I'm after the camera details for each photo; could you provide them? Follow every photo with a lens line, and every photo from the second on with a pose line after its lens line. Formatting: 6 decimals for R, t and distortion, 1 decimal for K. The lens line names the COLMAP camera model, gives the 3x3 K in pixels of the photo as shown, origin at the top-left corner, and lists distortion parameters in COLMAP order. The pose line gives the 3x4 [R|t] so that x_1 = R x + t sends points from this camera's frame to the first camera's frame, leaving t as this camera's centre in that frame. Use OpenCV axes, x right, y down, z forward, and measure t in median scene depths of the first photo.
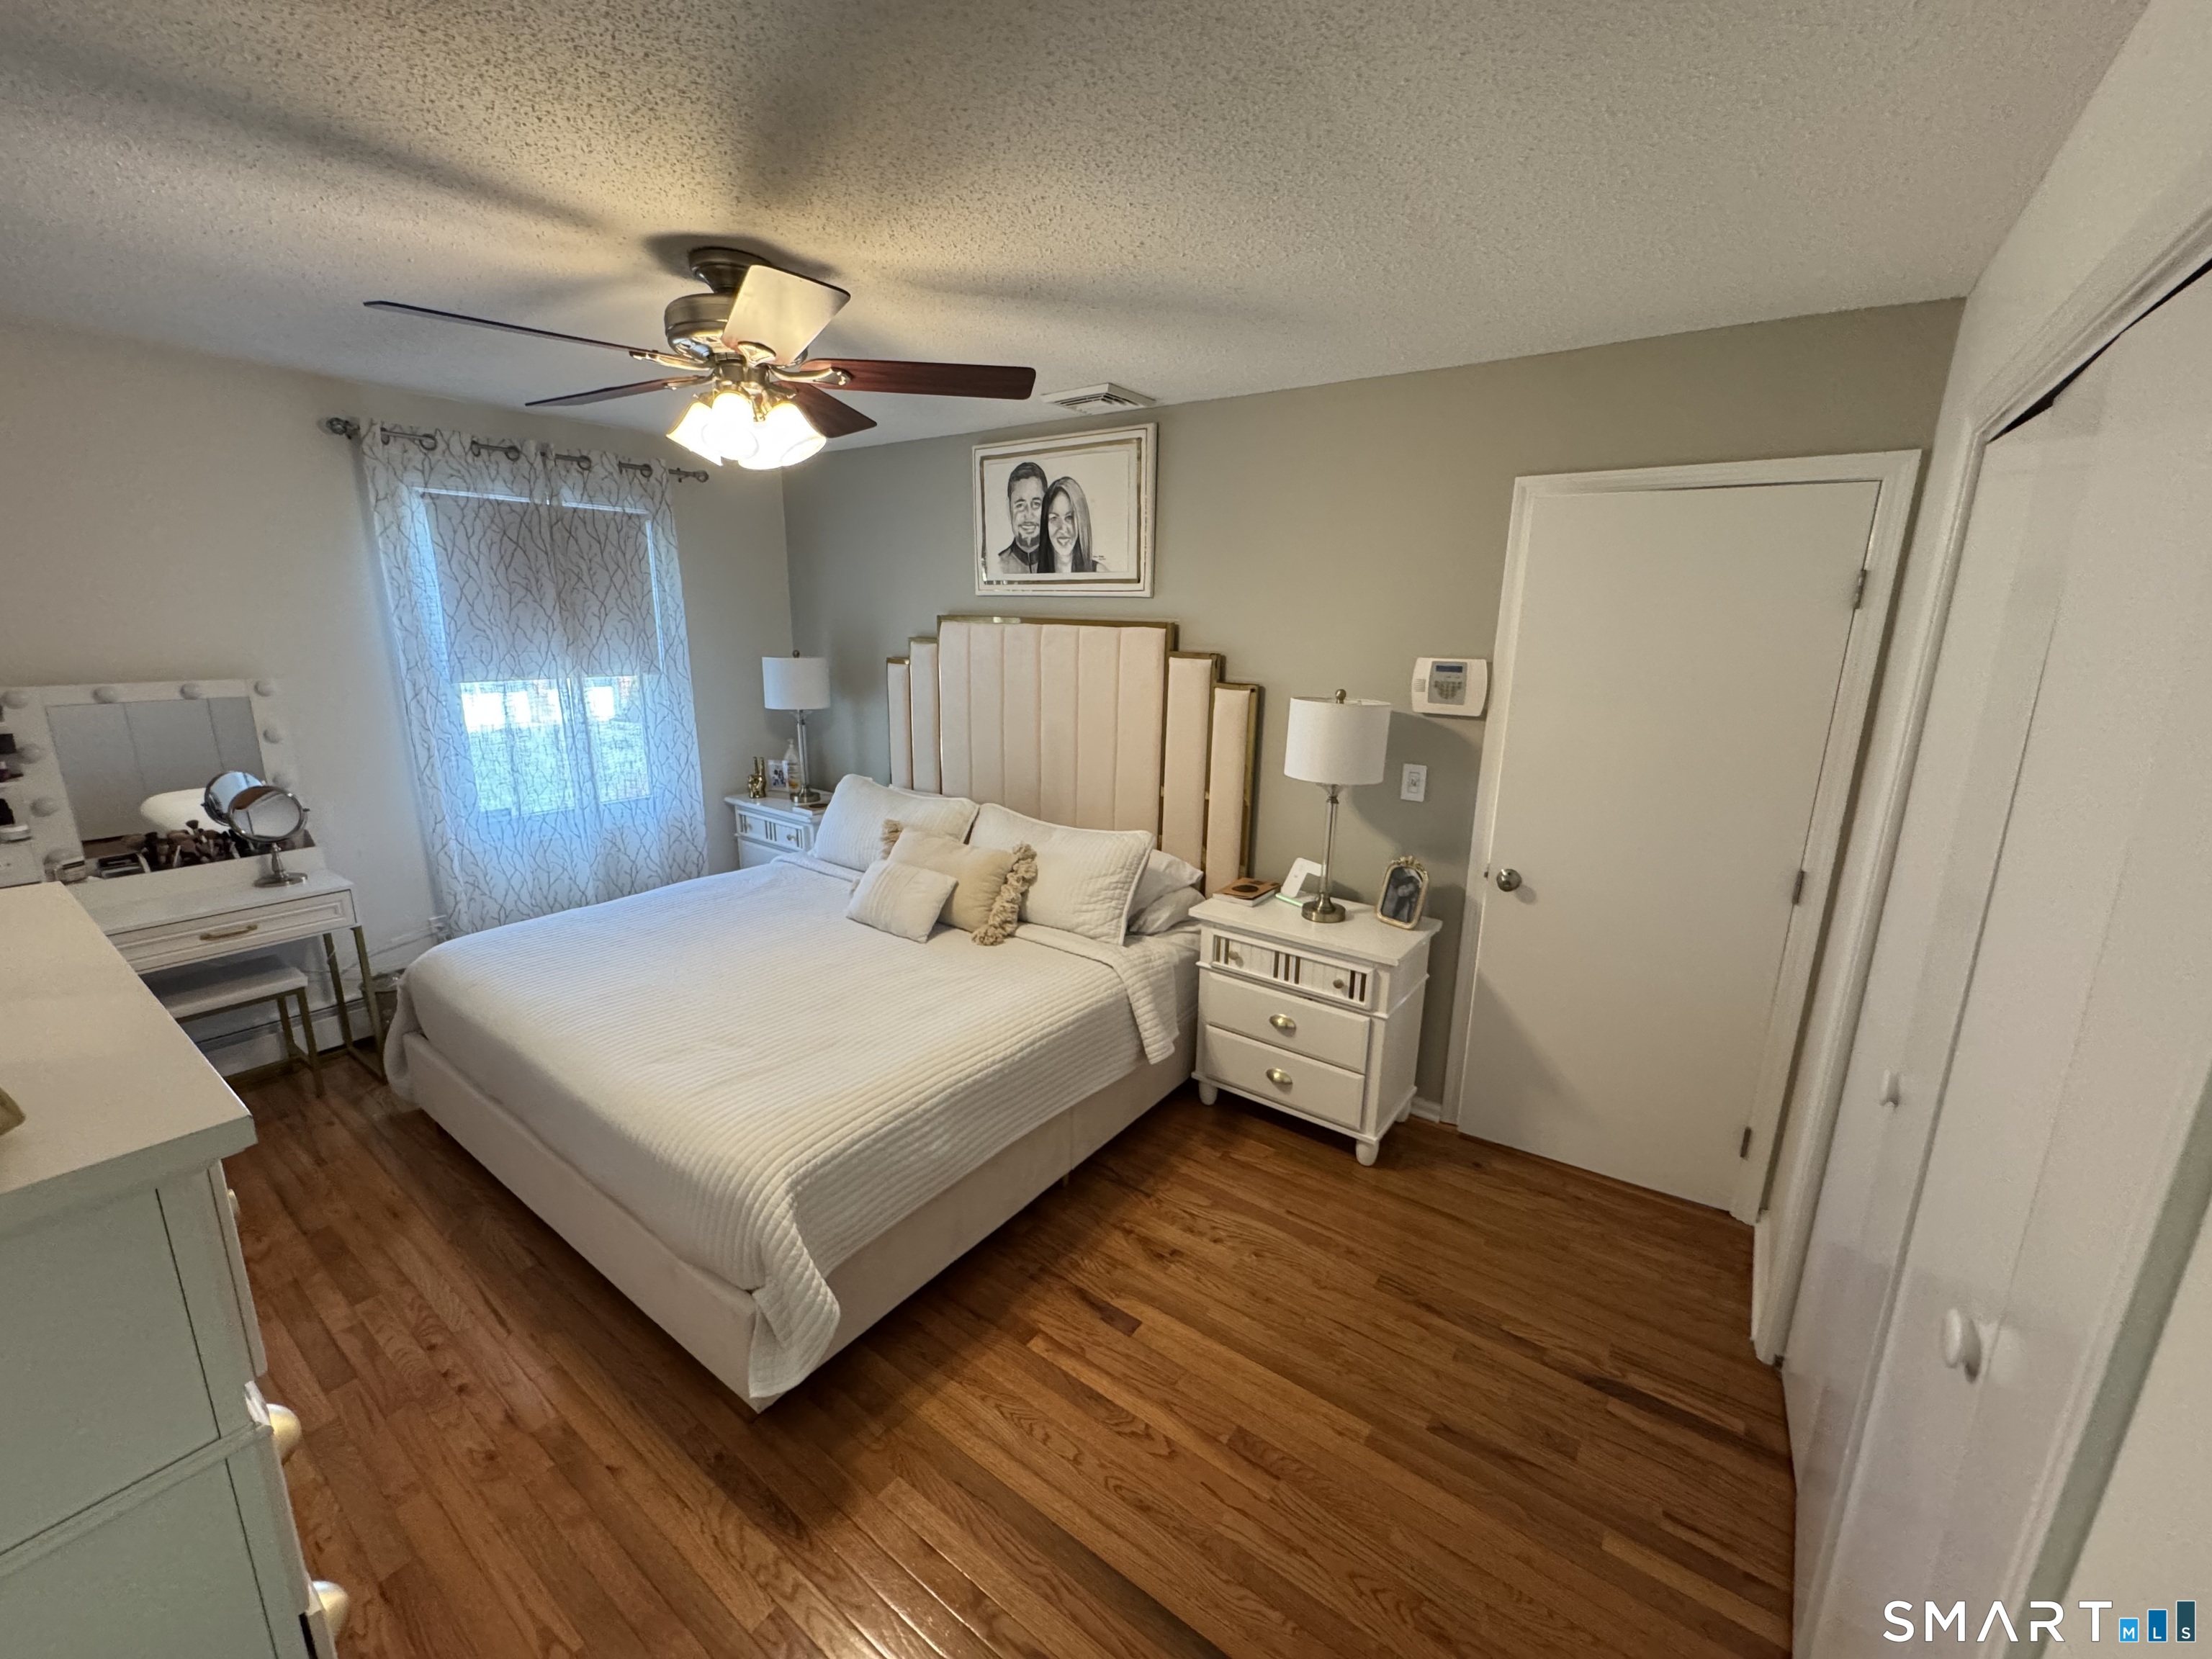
lens RADIAL K [[885.5, 0, 1106.0], [0, 885.5, 829.5], [0, 0, 1]] dist [-0.002574, -0.000586]
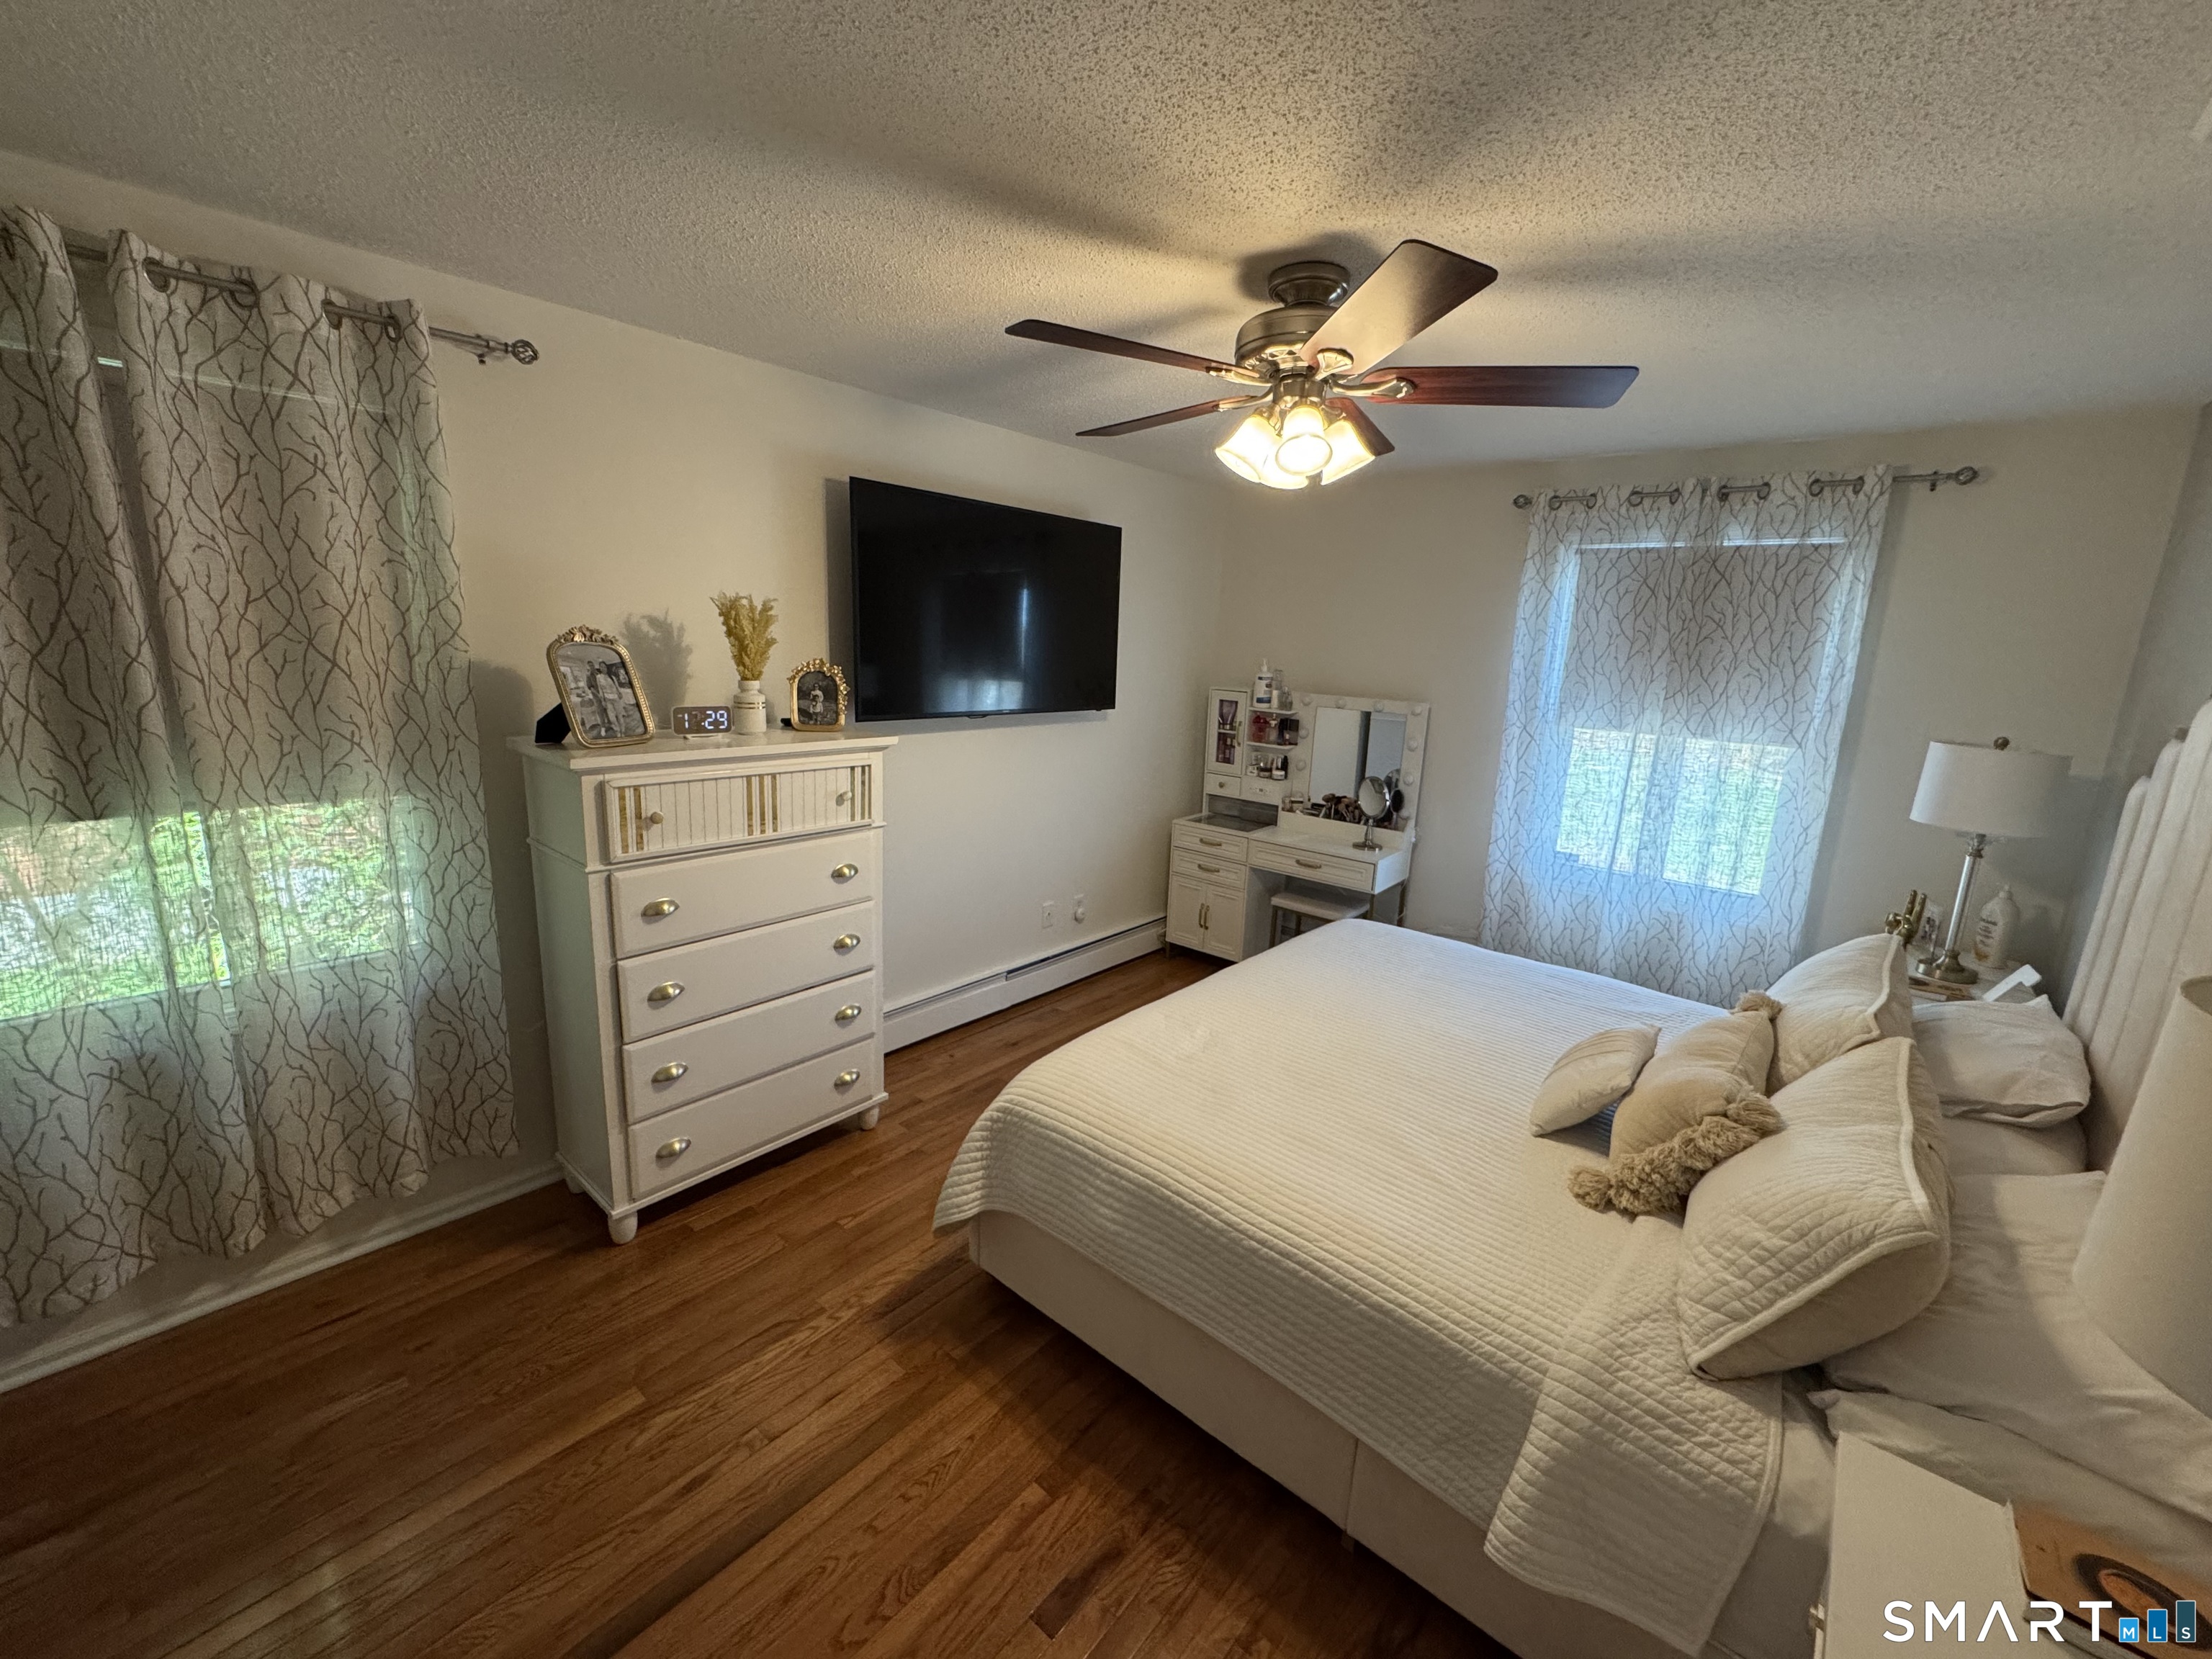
lens RADIAL K [[885.5, 0, 1106.0], [0, 885.5, 829.5], [0, 0, 1]] dist [-0.002574, -0.000586]
pose [[-0.079206, 0.190282, -0.978529, 0.496881], [-0.281792, 0.937303, 0.205075, -0.155194], [0.956201, 0.291985, -0.020620, 0.734569]]
